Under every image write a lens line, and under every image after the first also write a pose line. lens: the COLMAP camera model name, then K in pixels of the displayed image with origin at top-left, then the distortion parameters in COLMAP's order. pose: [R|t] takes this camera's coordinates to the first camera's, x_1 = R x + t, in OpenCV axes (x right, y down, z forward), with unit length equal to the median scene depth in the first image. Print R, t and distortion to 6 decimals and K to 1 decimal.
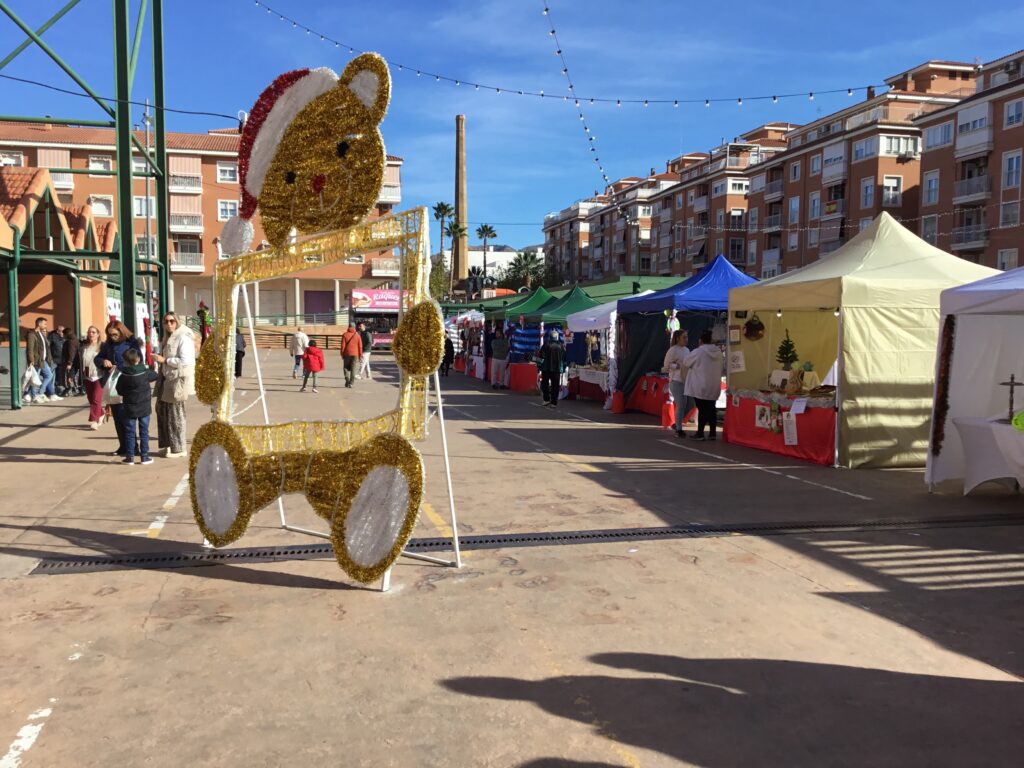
lens RADIAL K [[929.5, 0, 506.2], [0, 929.5, 388.4], [0, 0, 1]] dist [0.019986, 0.000000]
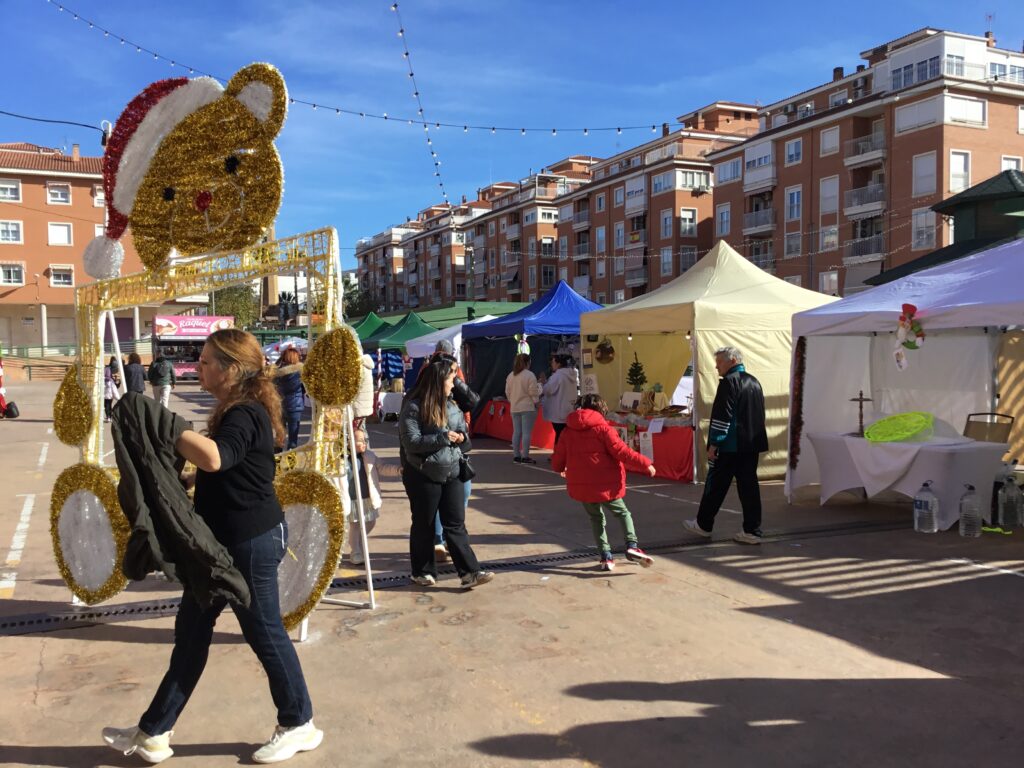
lens RADIAL K [[929.5, 0, 511.3], [0, 929.5, 393.0], [0, 0, 1]] dist [0.019986, 0.000000]
pose [[0.978663, -0.022999, 0.204183, -0.050985], [0.027563, 0.999429, -0.019535, -0.001920], [-0.203617, 0.024746, 0.978738, 0.020495]]
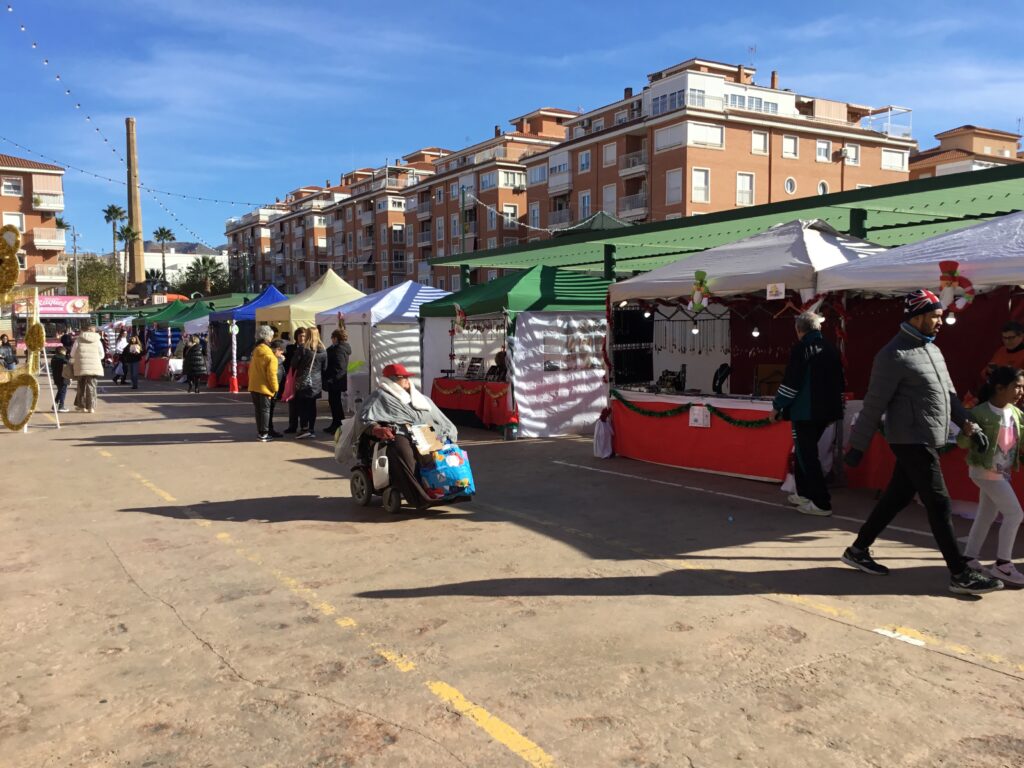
lens RADIAL K [[929.5, 0, 520.6], [0, 929.5, 397.2], [0, 0, 1]] dist [0.019986, 0.000000]
pose [[0.946383, -0.033311, 0.321324, 0.167354], [0.030820, 0.999443, 0.012838, 0.058745], [-0.321573, -0.002247, 0.946882, -0.933674]]
